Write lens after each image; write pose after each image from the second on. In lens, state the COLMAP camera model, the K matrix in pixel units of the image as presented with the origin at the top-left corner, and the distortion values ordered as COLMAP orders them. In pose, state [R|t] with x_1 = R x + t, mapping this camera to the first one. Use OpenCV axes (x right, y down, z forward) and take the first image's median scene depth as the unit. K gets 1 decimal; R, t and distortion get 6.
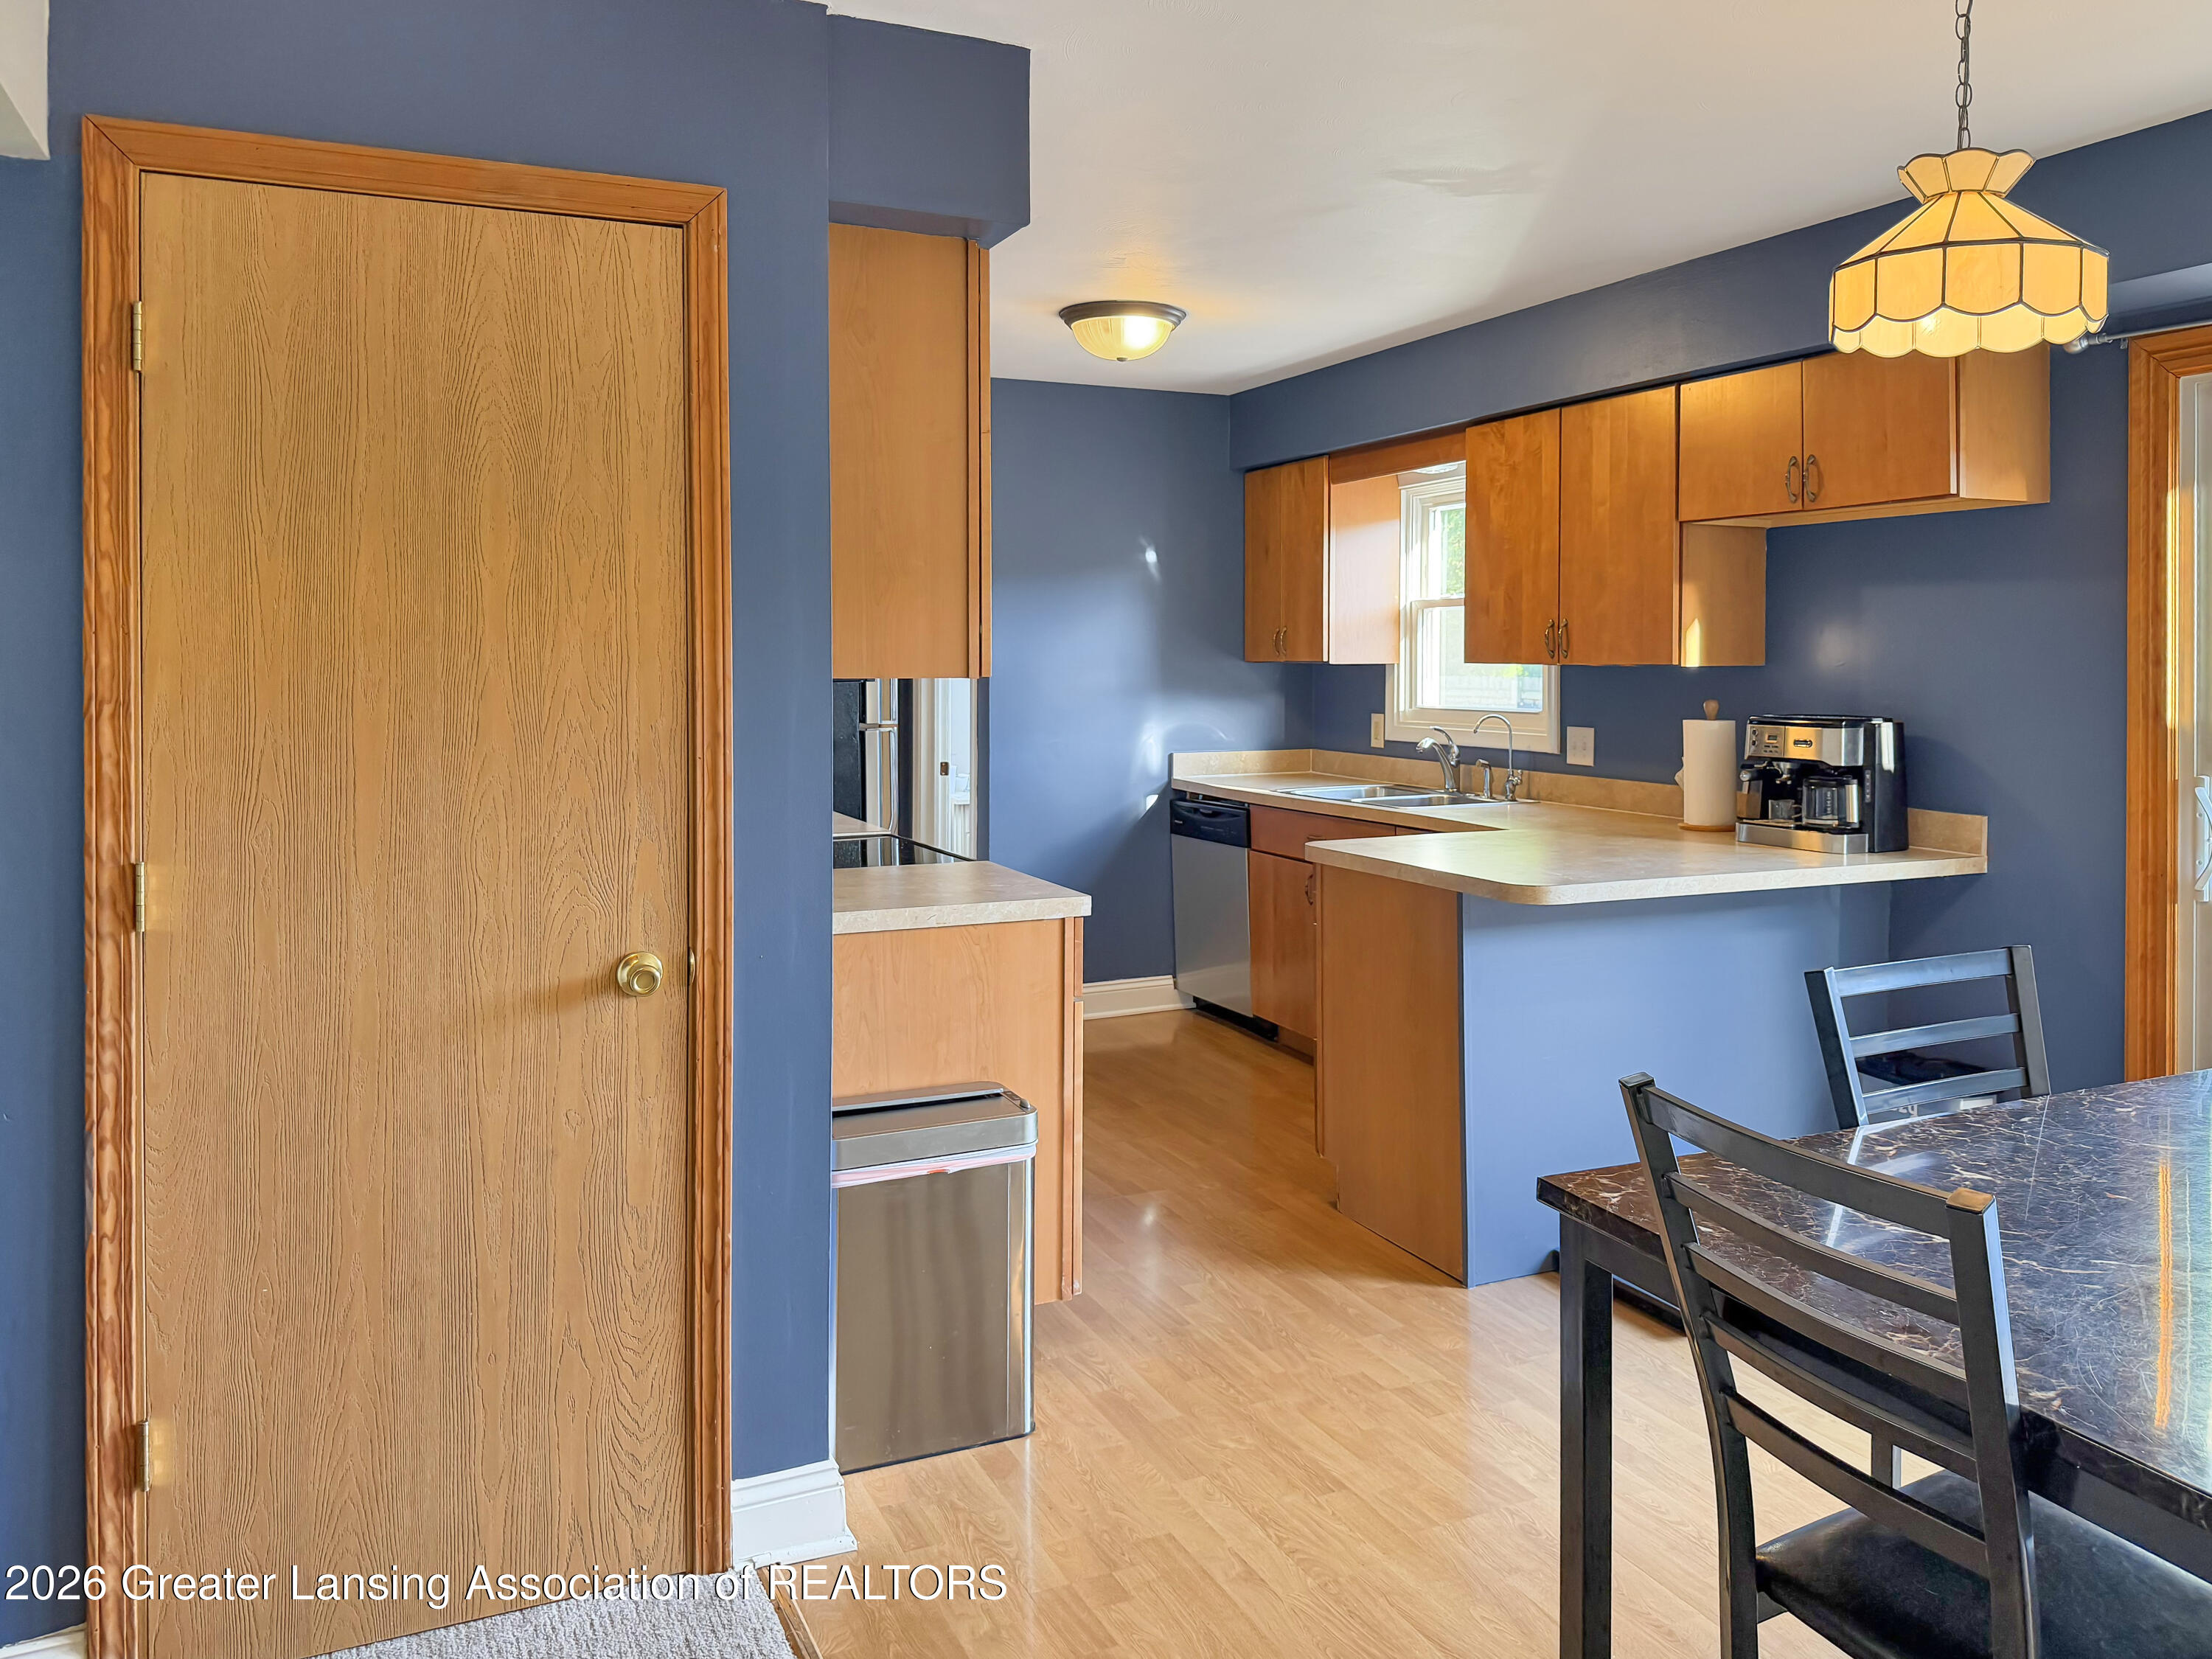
lens RADIAL K [[1643.2, 0, 1099.3], [0, 1643.2, 694.9], [0, 0, 1]] dist [0.003112, -0.004023]
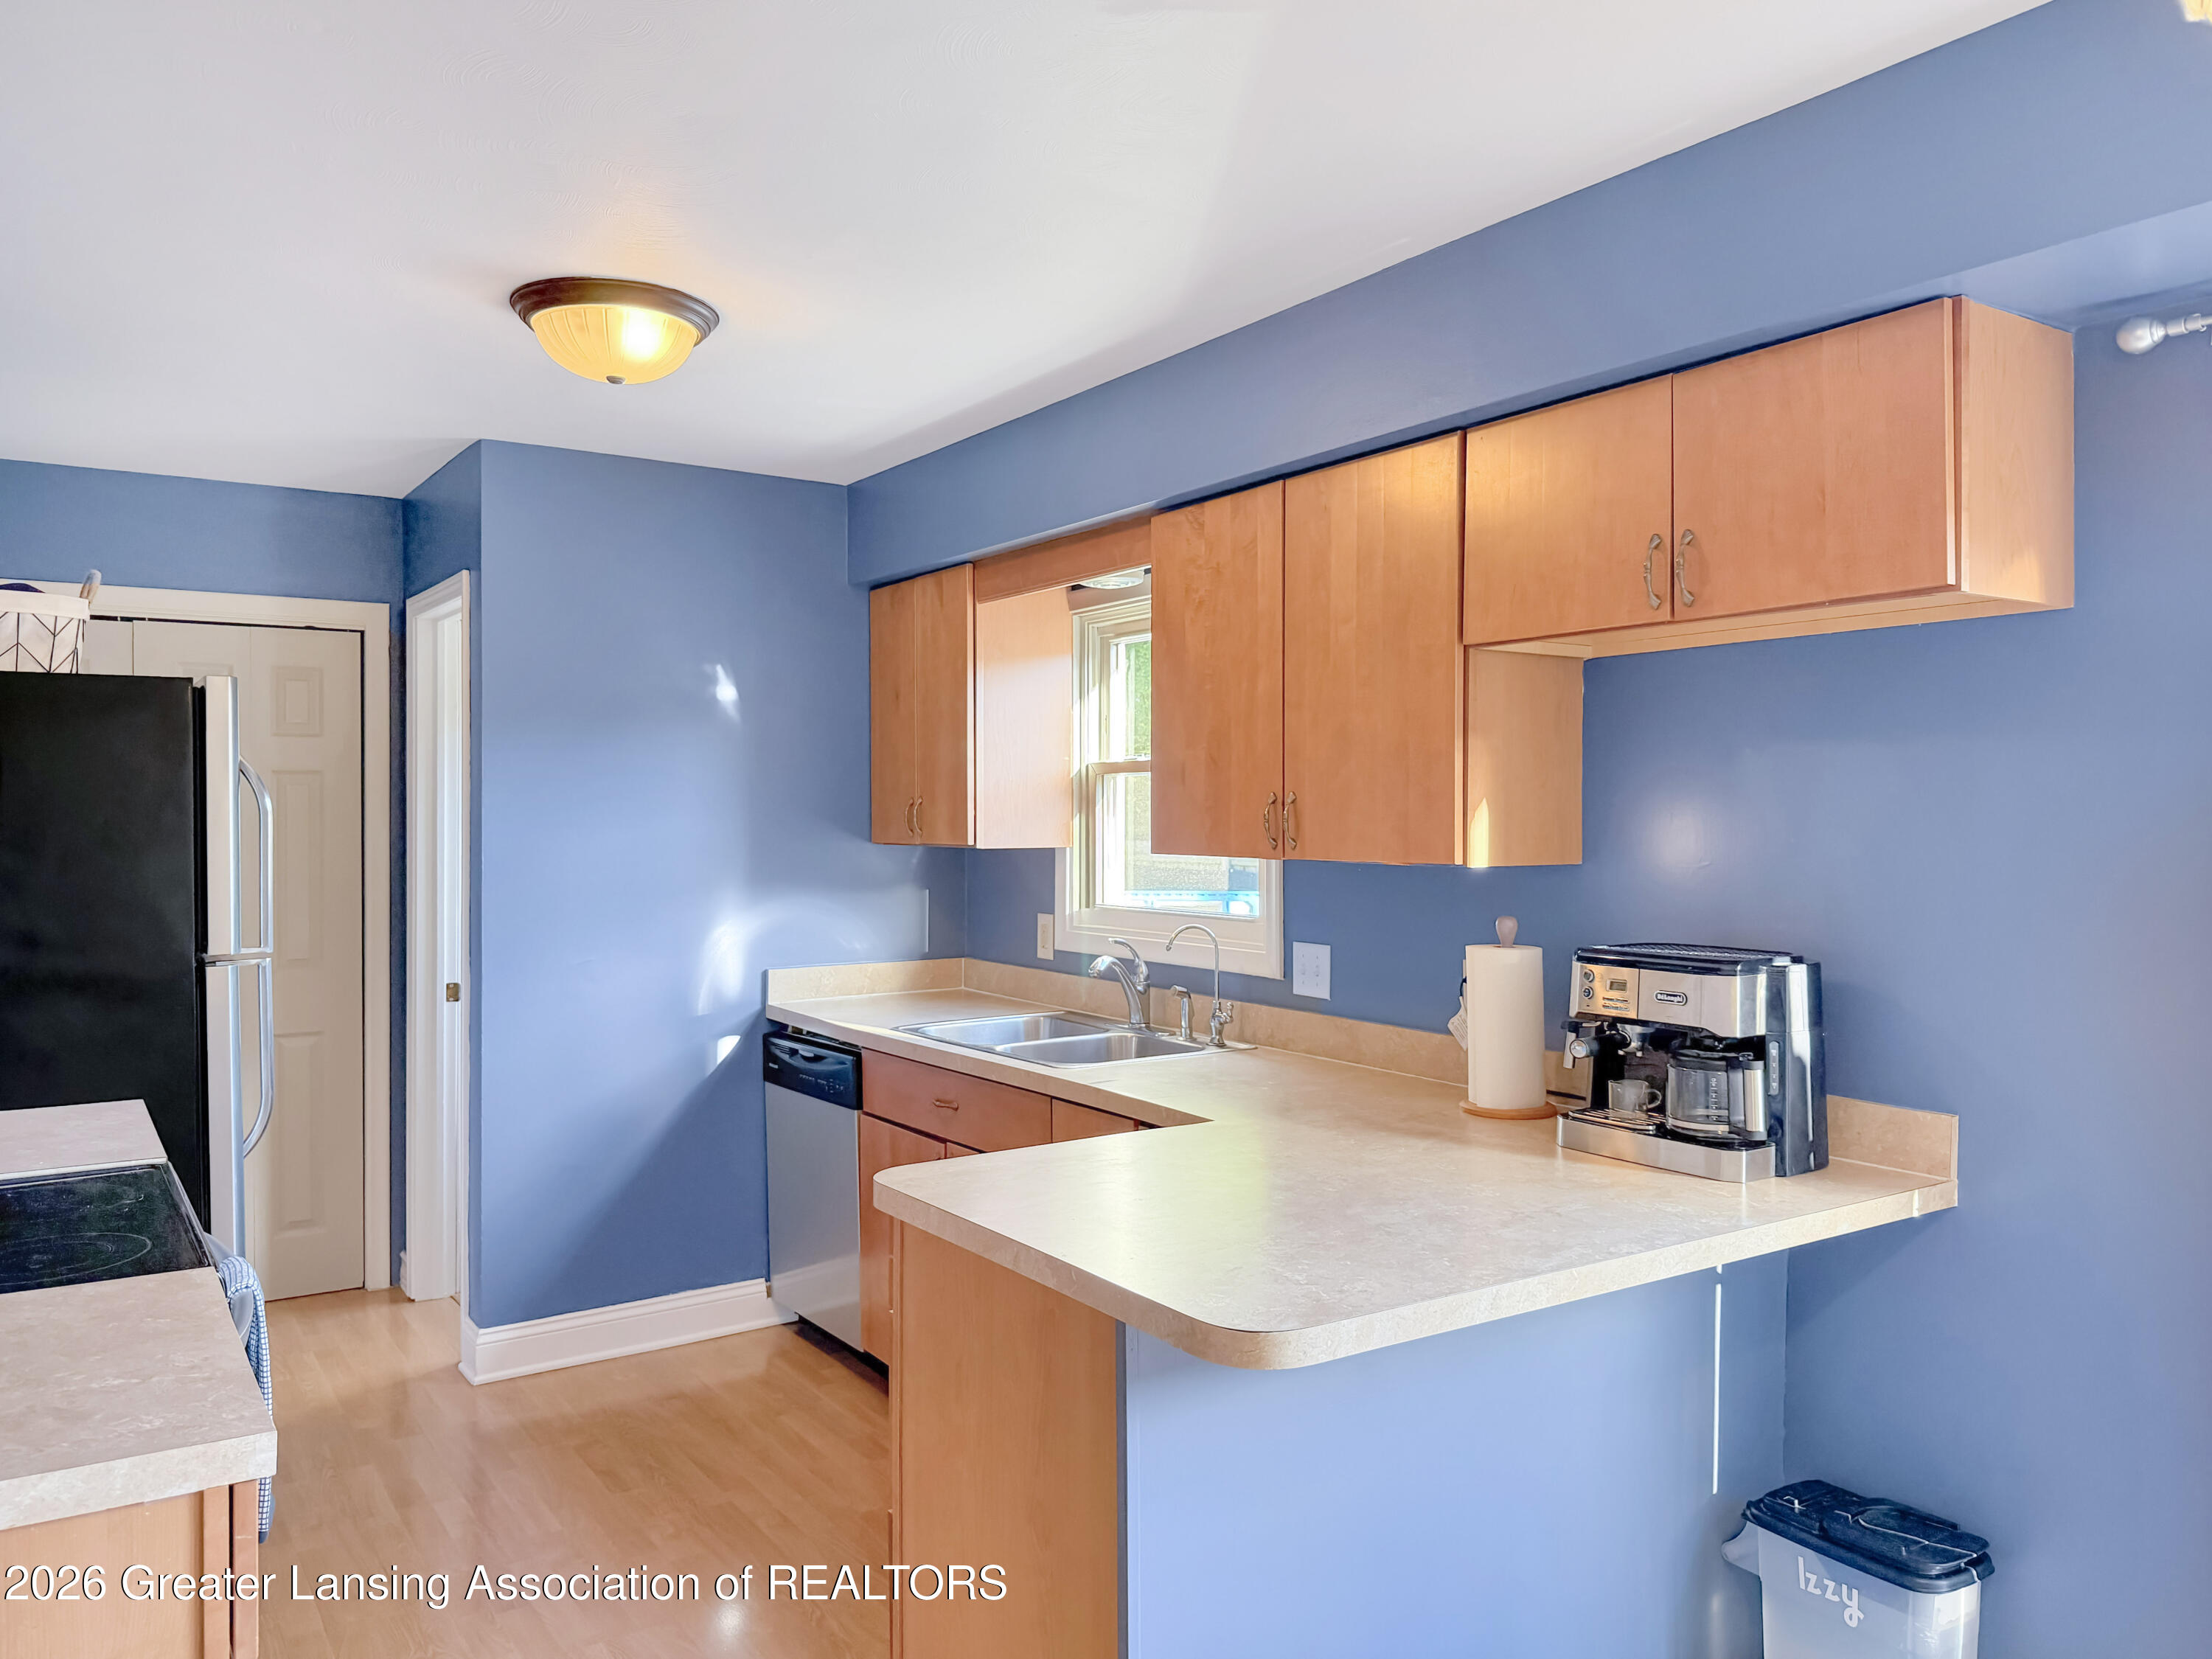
lens RADIAL K [[1610.6, 0, 1106.0], [0, 1610.6, 829.5], [0, 0, 1]] dist [0.027587, 0.000302]
pose [[0.985389, -0.000687, 0.170320, 0.088211], [0.003302, 0.999881, -0.015071, -0.019704], [-0.170290, 0.015413, 0.985274, 0.334229]]
